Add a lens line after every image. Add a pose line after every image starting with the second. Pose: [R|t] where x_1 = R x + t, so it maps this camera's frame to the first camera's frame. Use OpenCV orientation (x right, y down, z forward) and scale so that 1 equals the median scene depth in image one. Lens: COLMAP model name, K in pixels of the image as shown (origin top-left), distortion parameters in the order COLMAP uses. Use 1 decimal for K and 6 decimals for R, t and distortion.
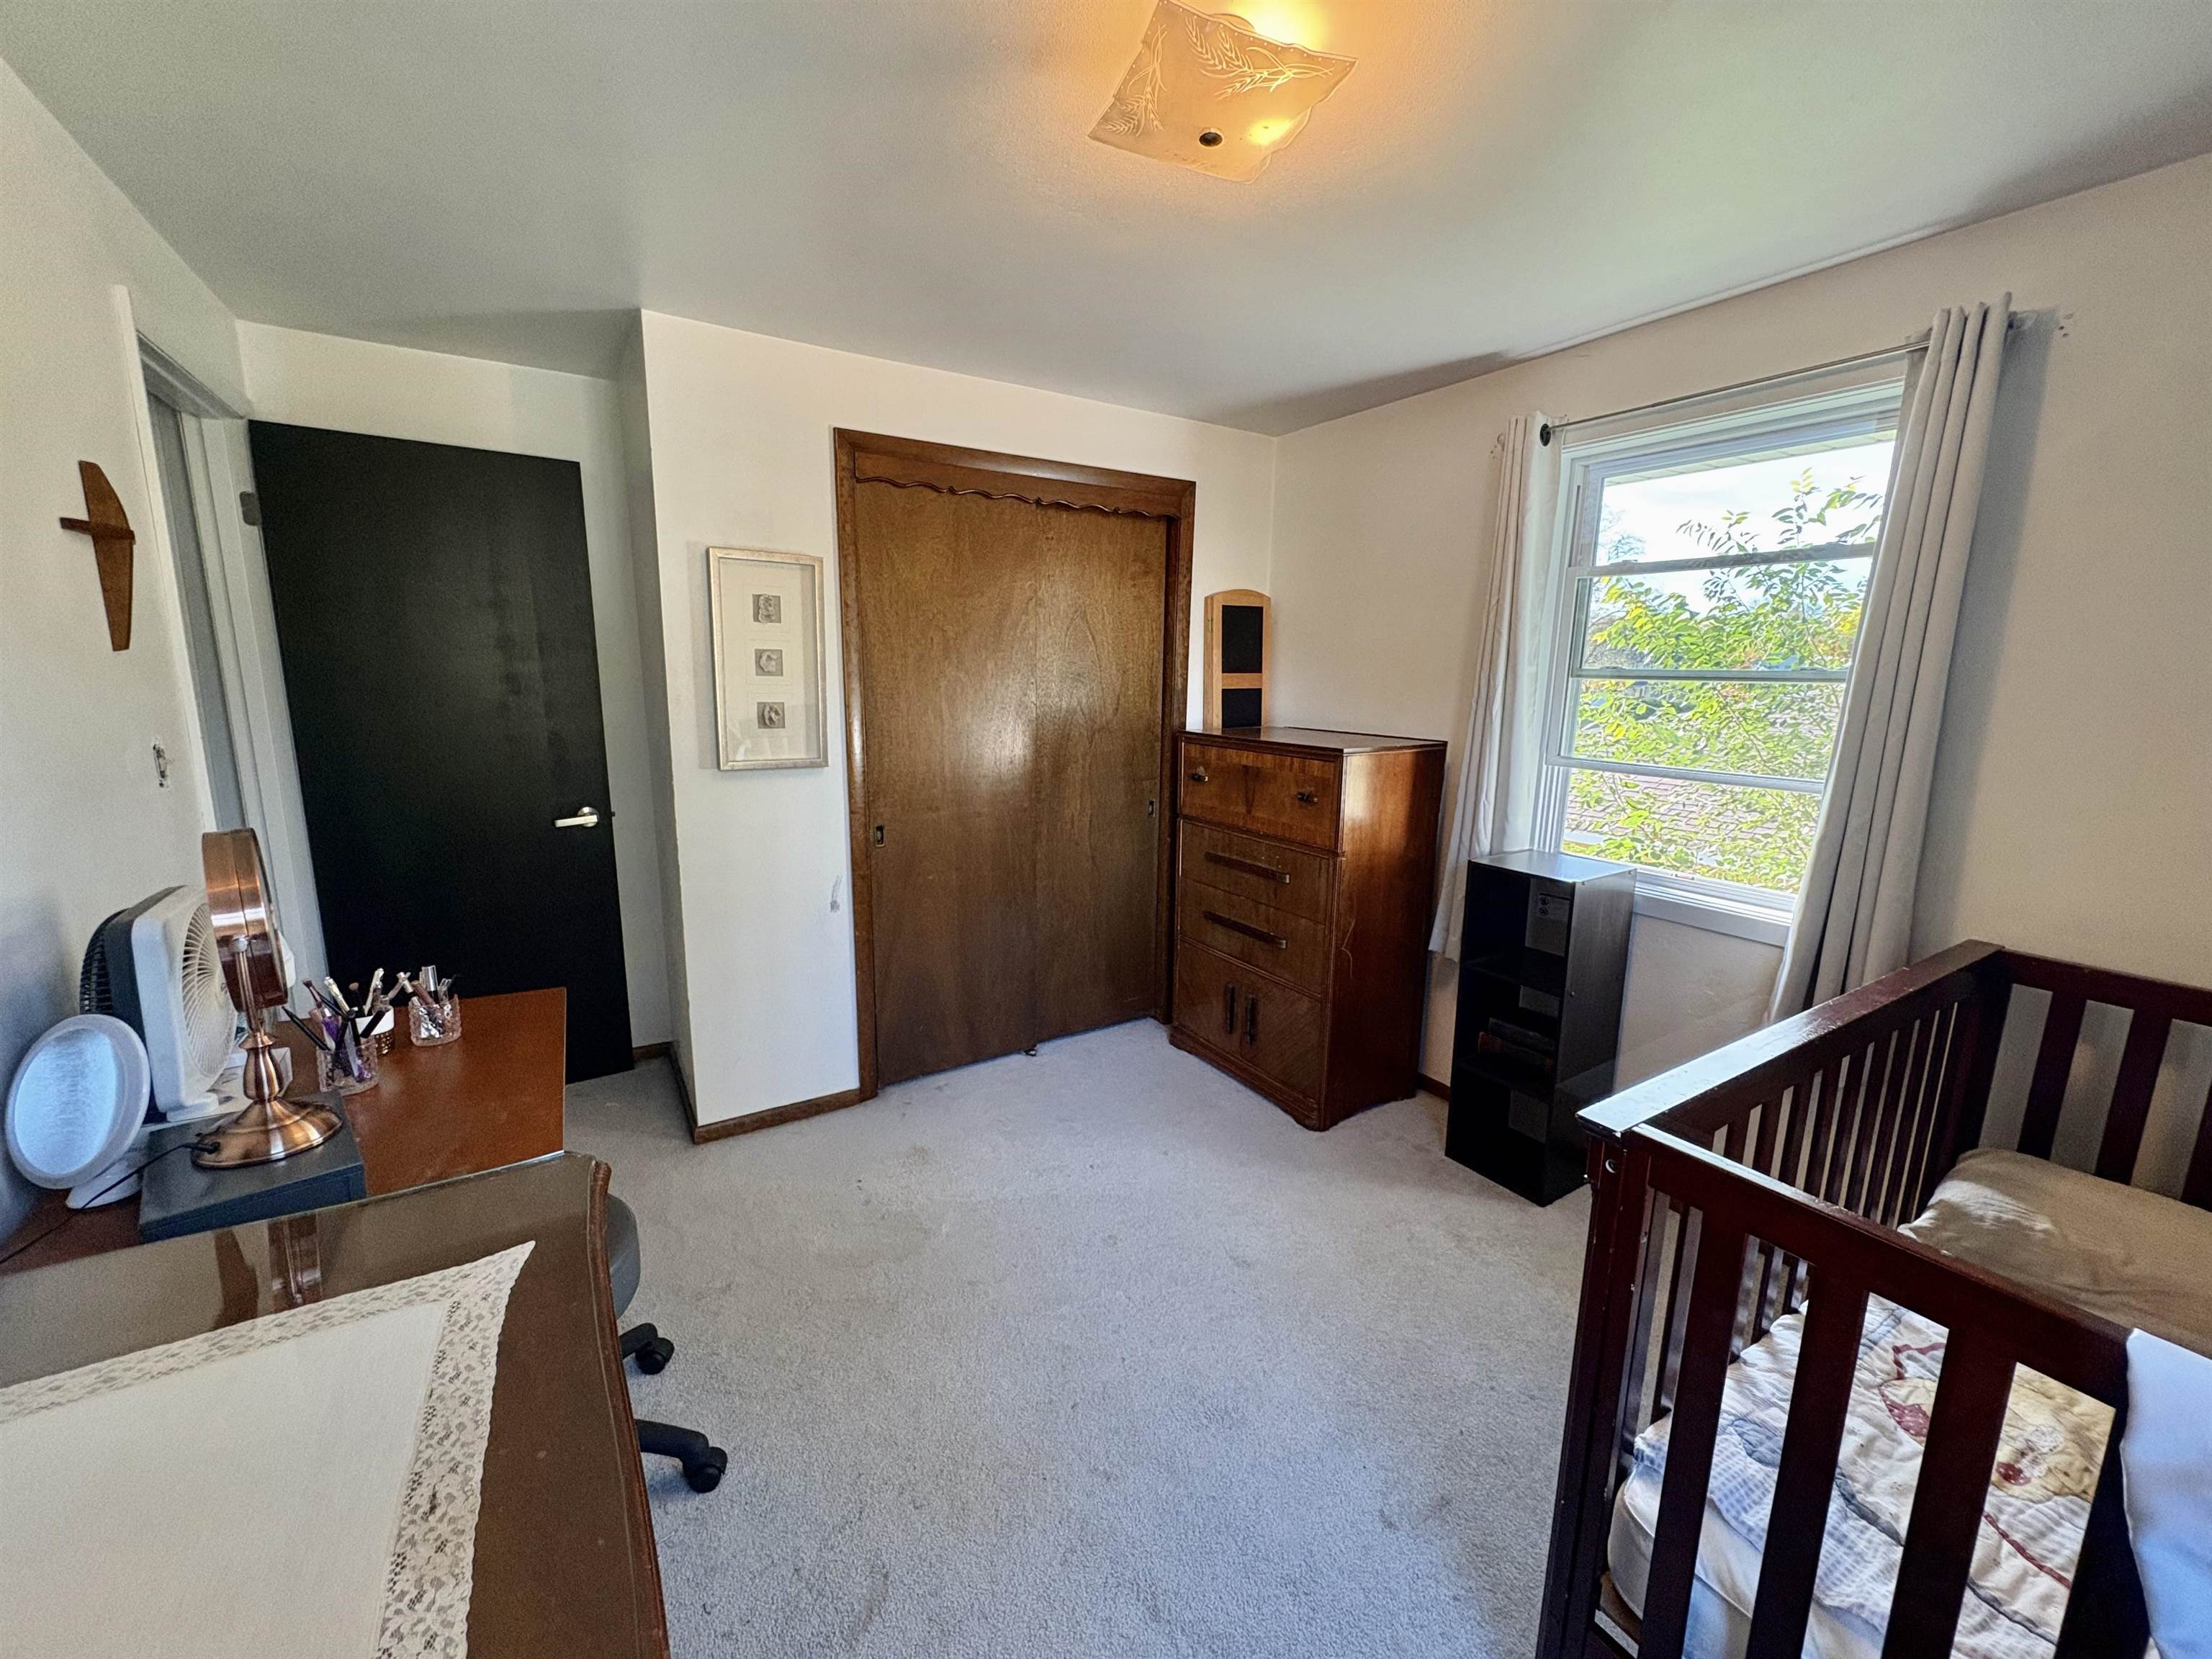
lens RADIAL K [[882.0, 0, 1106.0], [0, 882.0, 829.5], [0, 0, 1]] dist [0.002841, 0.000264]
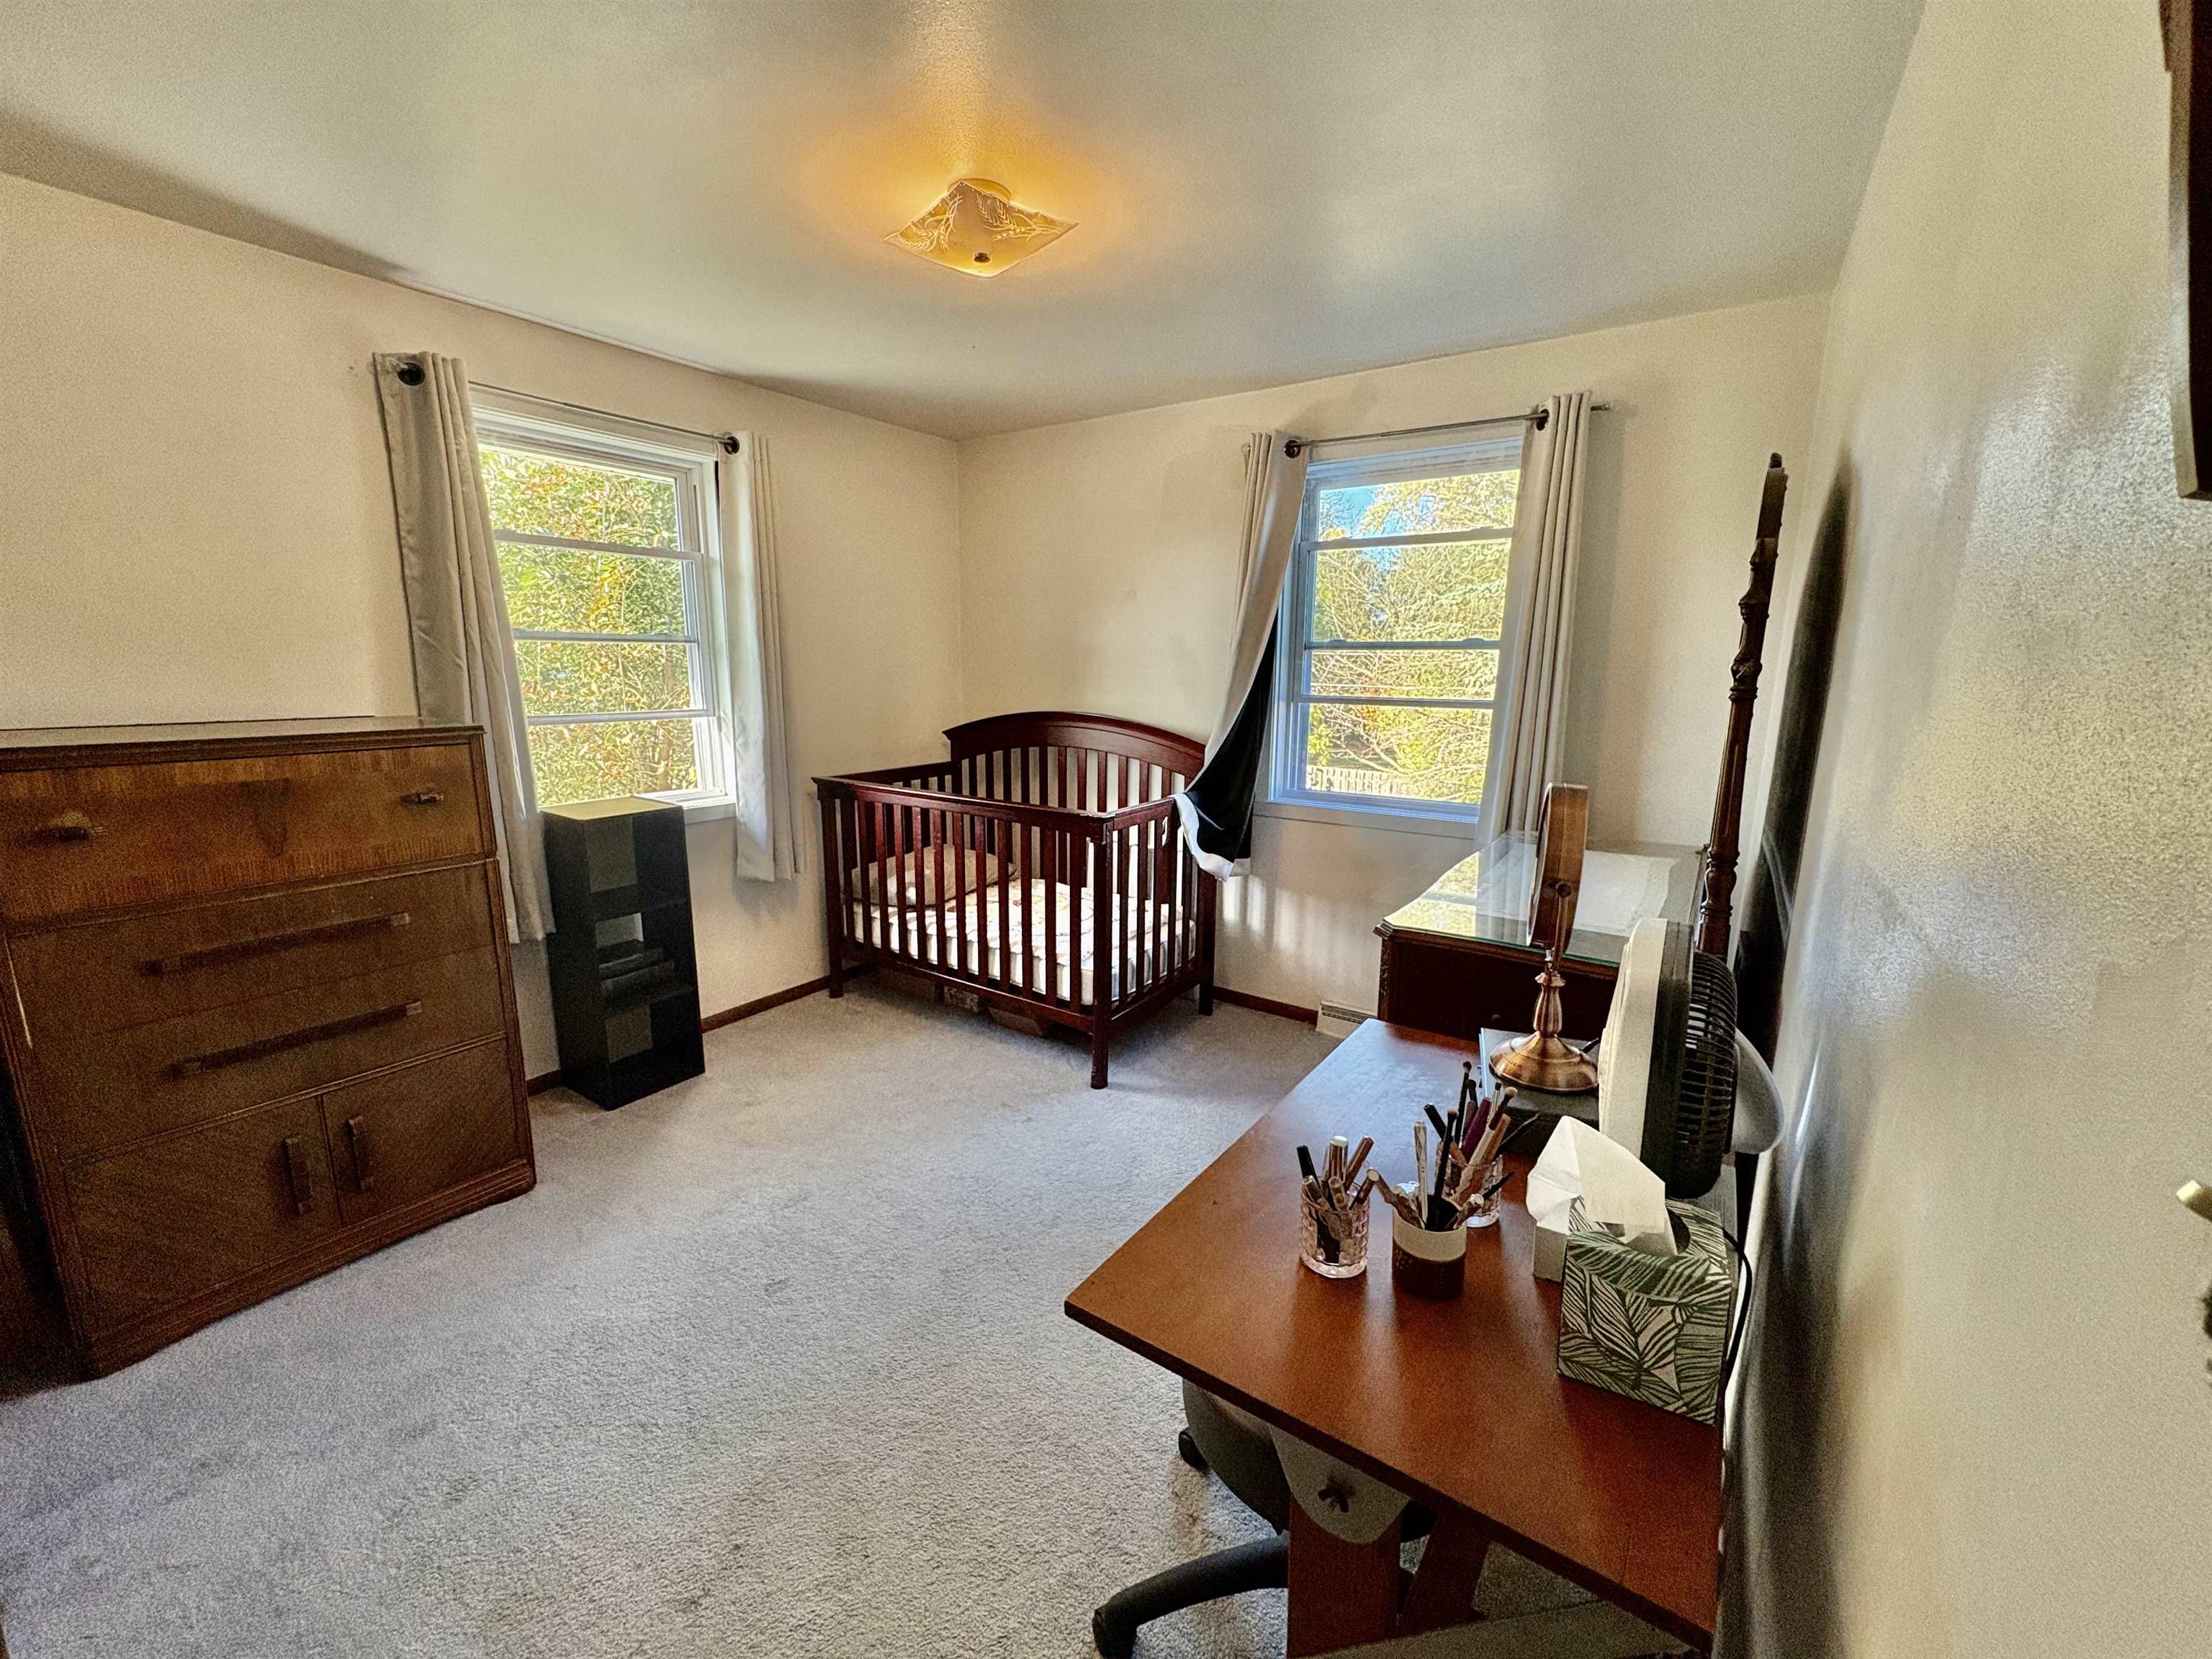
lens RADIAL K [[882.0, 0, 1106.0], [0, 882.0, 829.5], [0, 0, 1]] dist [0.002841, 0.000264]
pose [[-0.393930, -0.191737, 0.898919, -0.631101], [0.145966, 0.952539, 0.267141, -0.118719], [-0.907476, 0.236447, -0.347247, 0.689073]]
